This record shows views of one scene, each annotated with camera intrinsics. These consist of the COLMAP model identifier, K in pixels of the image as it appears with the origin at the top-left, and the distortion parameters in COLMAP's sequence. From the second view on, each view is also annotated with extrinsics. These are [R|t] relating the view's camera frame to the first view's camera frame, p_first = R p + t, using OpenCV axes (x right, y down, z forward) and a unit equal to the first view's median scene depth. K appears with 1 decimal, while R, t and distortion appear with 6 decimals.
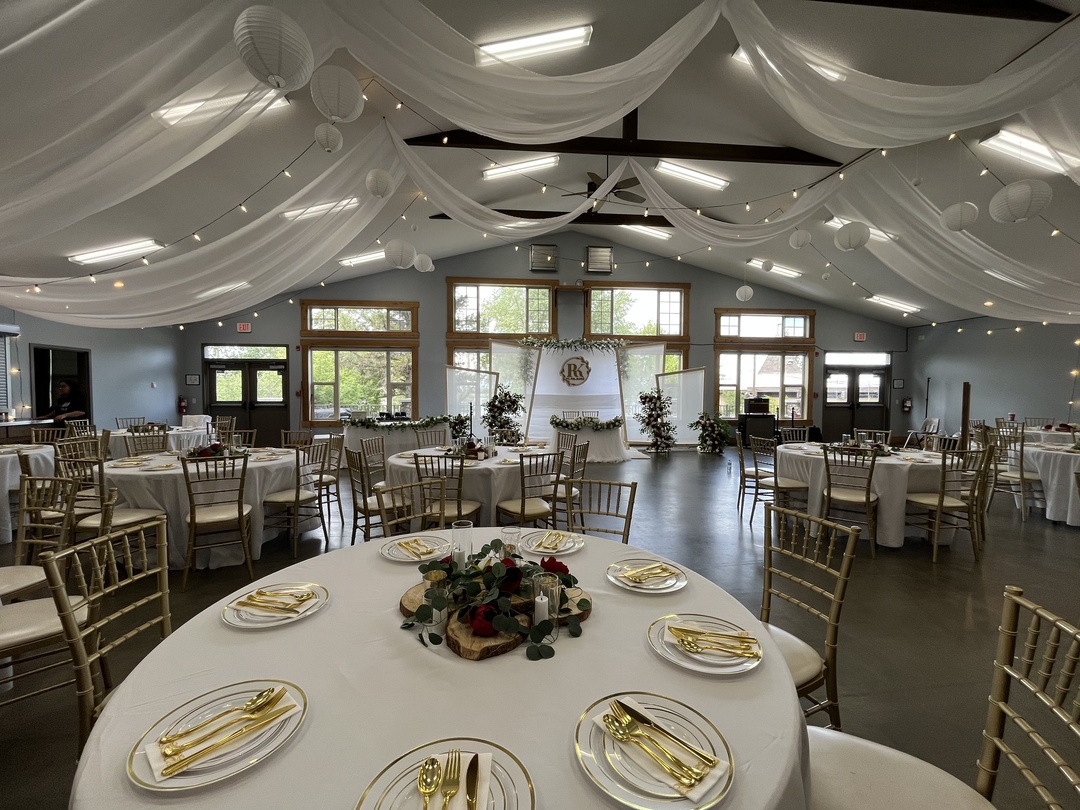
lens RADIAL K [[477.5, 0, 540.0], [0, 477.5, 405.0], [0, 0, 1]] dist [-0.001348, -0.000501]
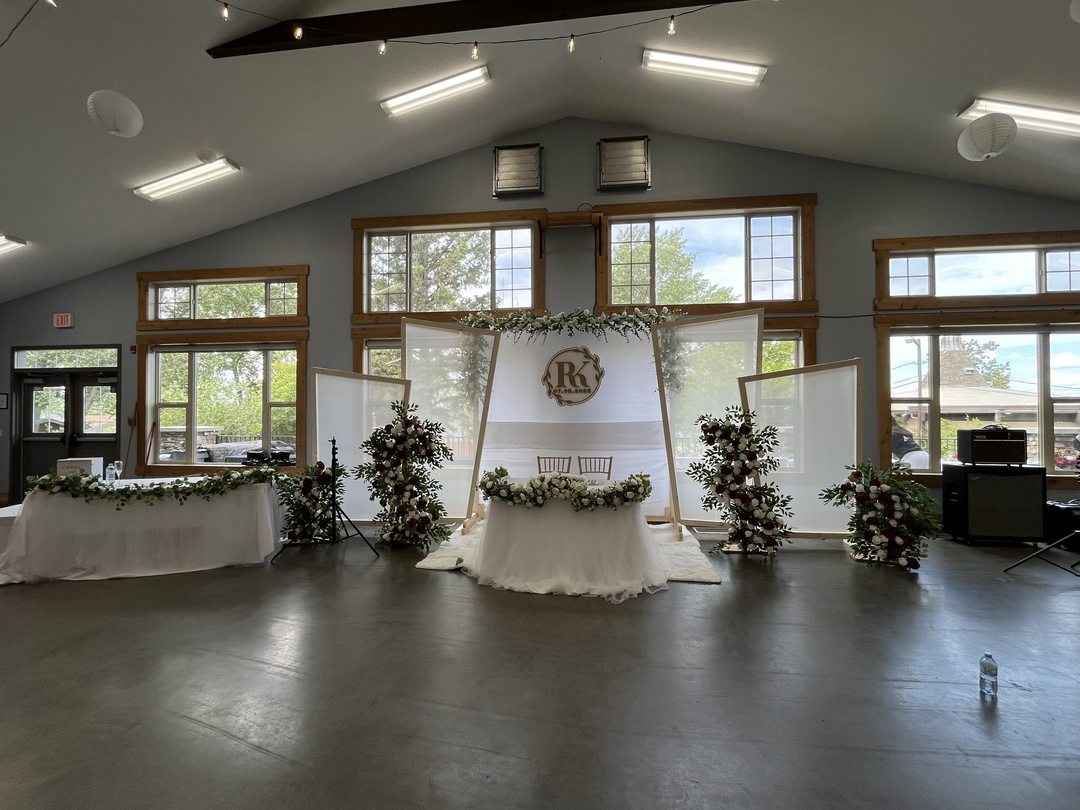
lens RADIAL K [[477.5, 0, 540.0], [0, 477.5, 405.0], [0, 0, 1]] dist [-0.001348, -0.000501]
pose [[0.976160, -0.010280, -0.216807, 0.151192], [-0.000515, 0.998765, -0.049675, -0.014765], [0.217050, 0.048602, 0.974950, 0.501232]]
